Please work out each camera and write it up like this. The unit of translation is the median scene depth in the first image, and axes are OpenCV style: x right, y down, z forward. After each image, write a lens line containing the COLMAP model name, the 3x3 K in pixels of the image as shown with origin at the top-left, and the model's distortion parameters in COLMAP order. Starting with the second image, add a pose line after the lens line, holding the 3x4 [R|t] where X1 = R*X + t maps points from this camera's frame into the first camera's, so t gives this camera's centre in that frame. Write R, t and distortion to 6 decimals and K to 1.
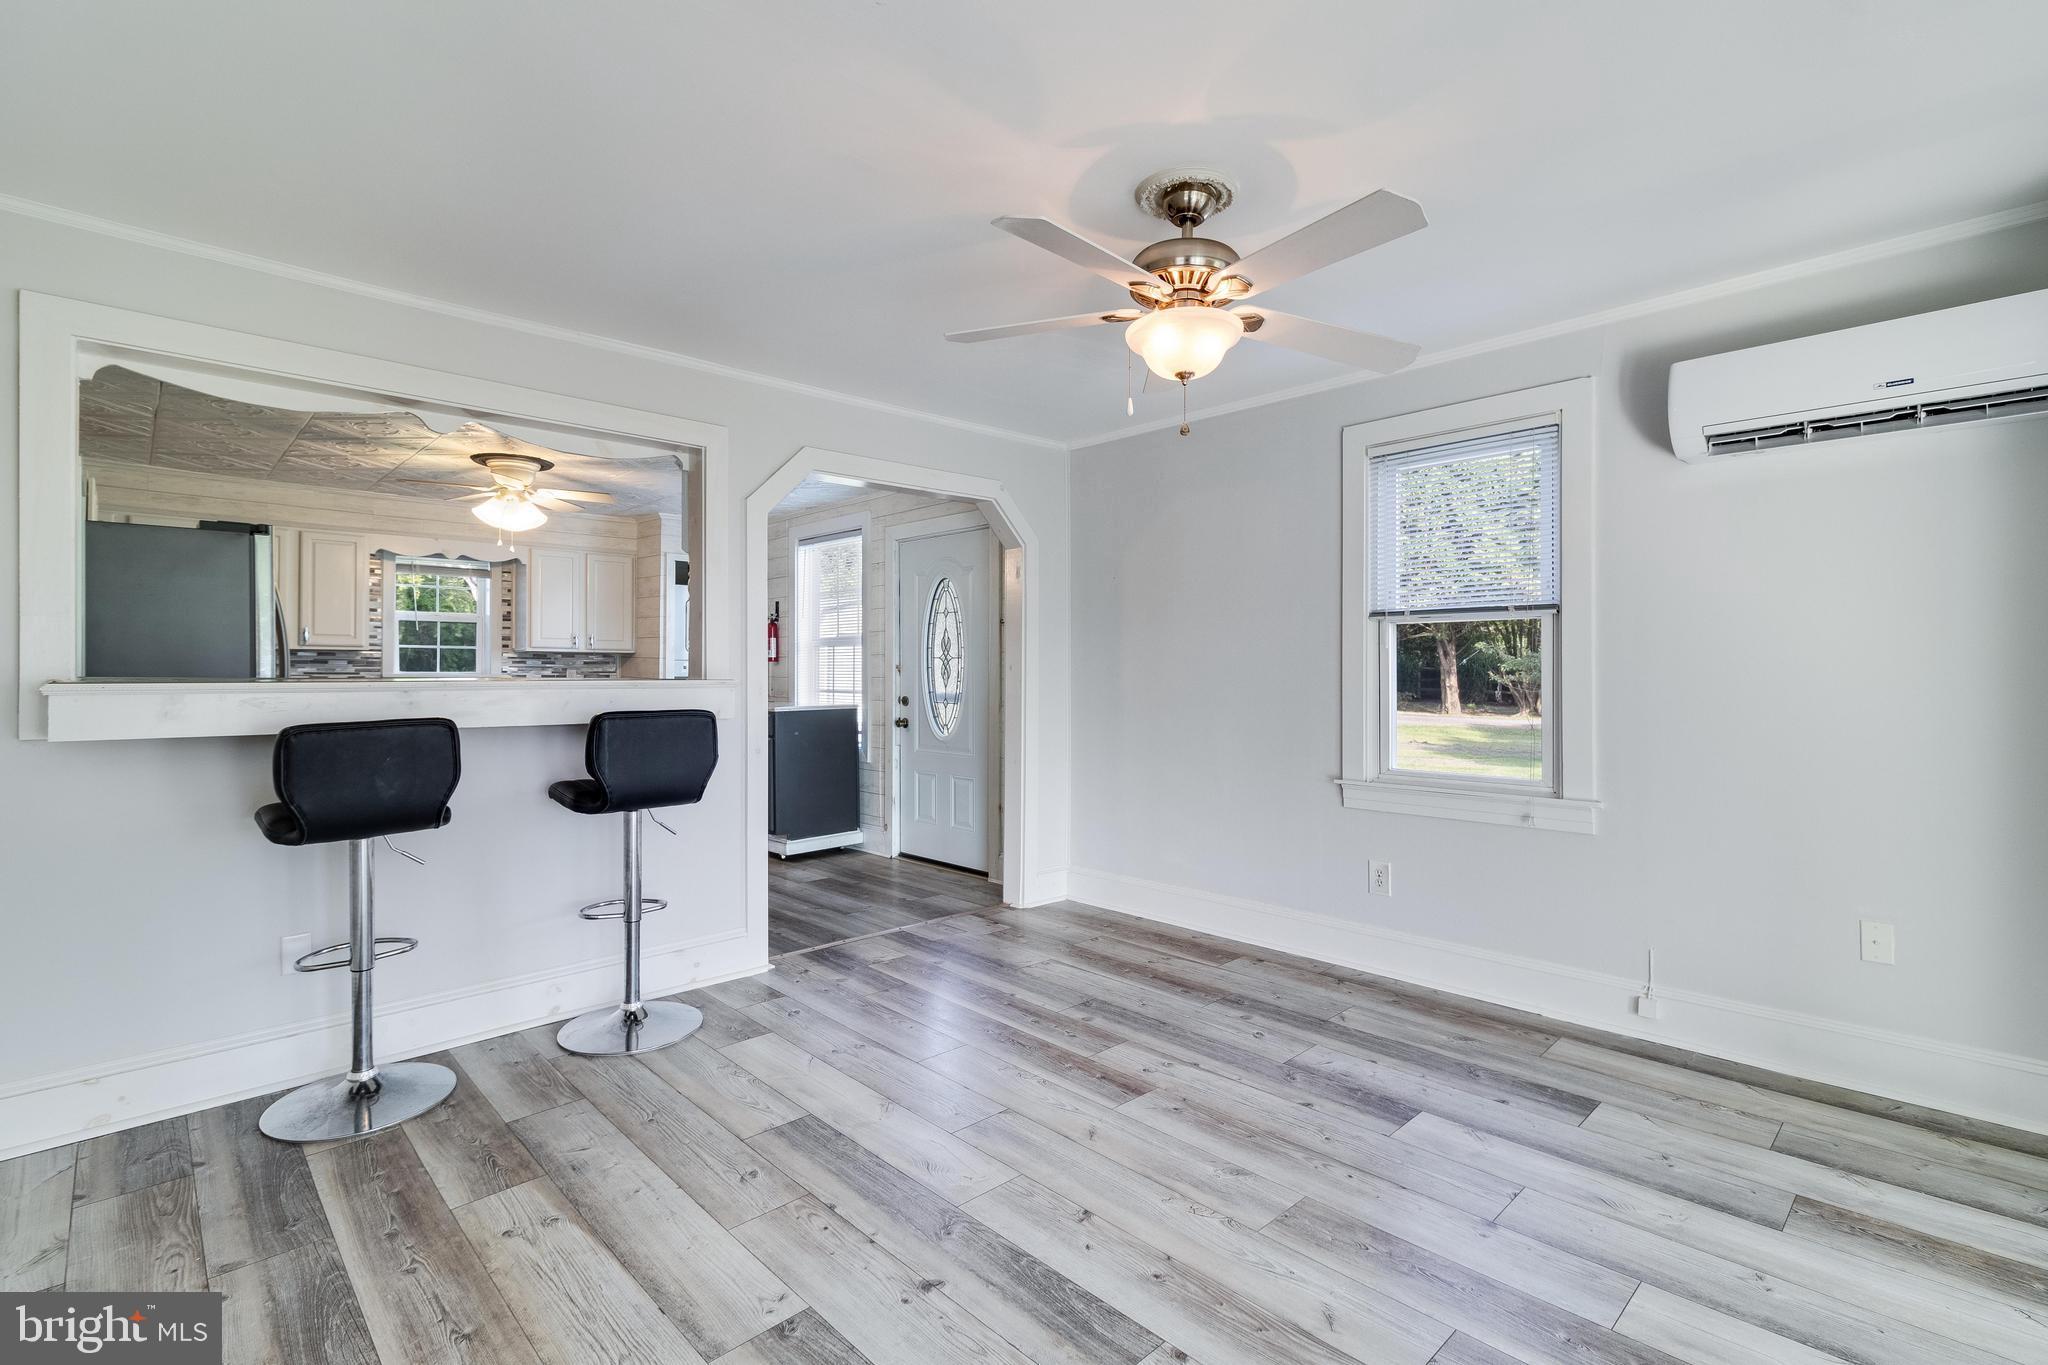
lens RADIAL K [[946.9, 0, 1022.6], [0, 946.9, 667.5], [0, 0, 1]] dist [0.004205, -0.001337]
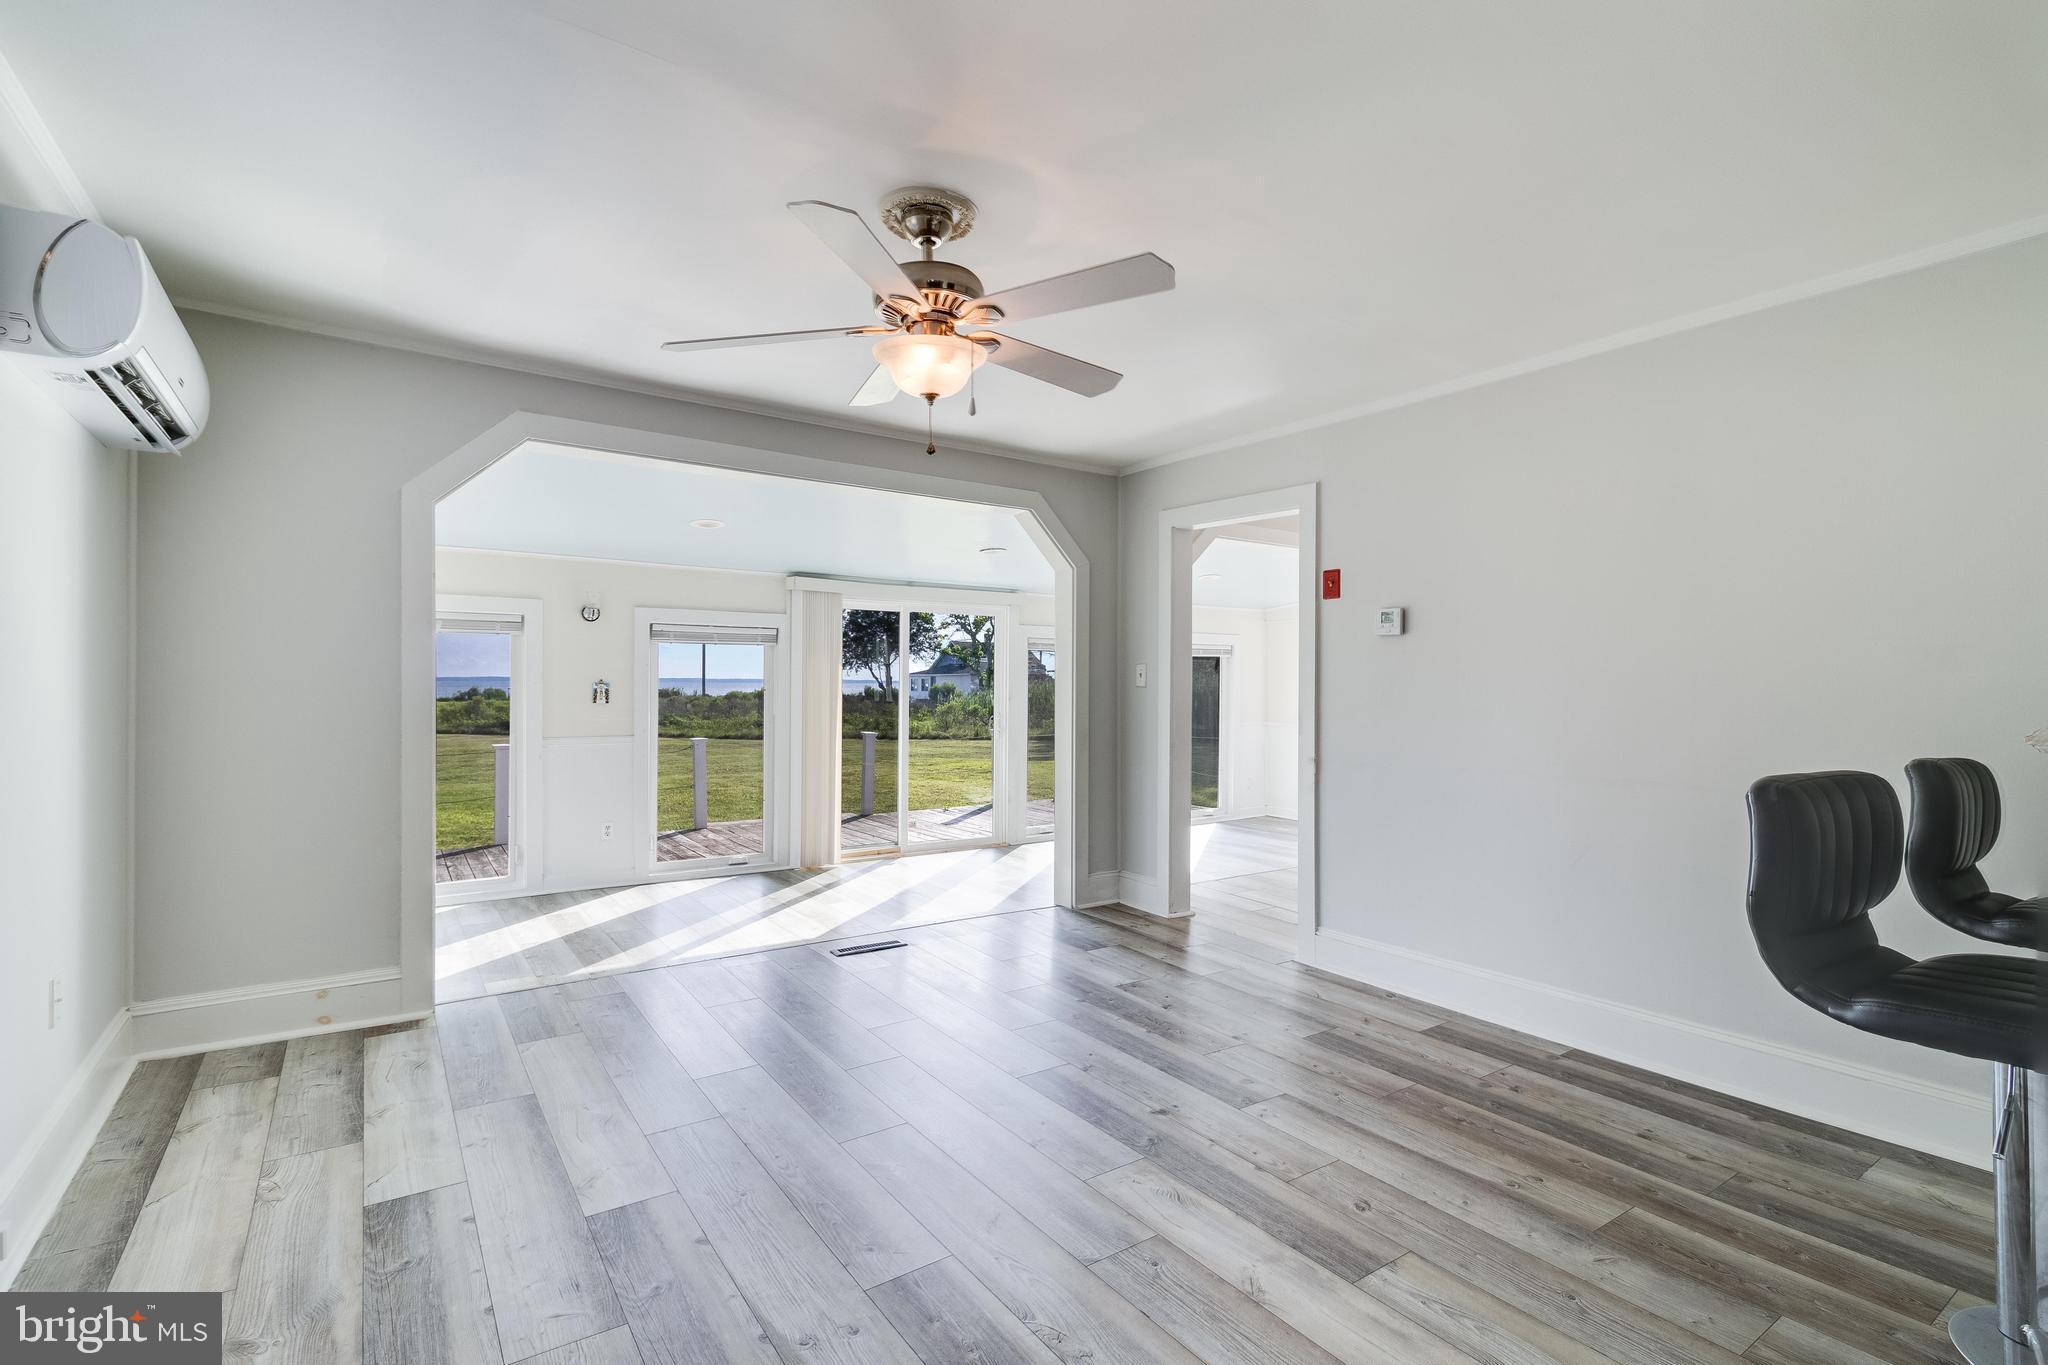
lens RADIAL K [[946.9, 0, 1040.9], [0, 946.9, 686.8], [0, 0, 1]] dist [0.004205, -0.001337]
pose [[-0.989960, -0.006886, 0.141183, -0.074487], [-0.007794, 0.999952, -0.005877, 0.008566], [-0.141136, -0.006918, -0.989966, 1.582536]]
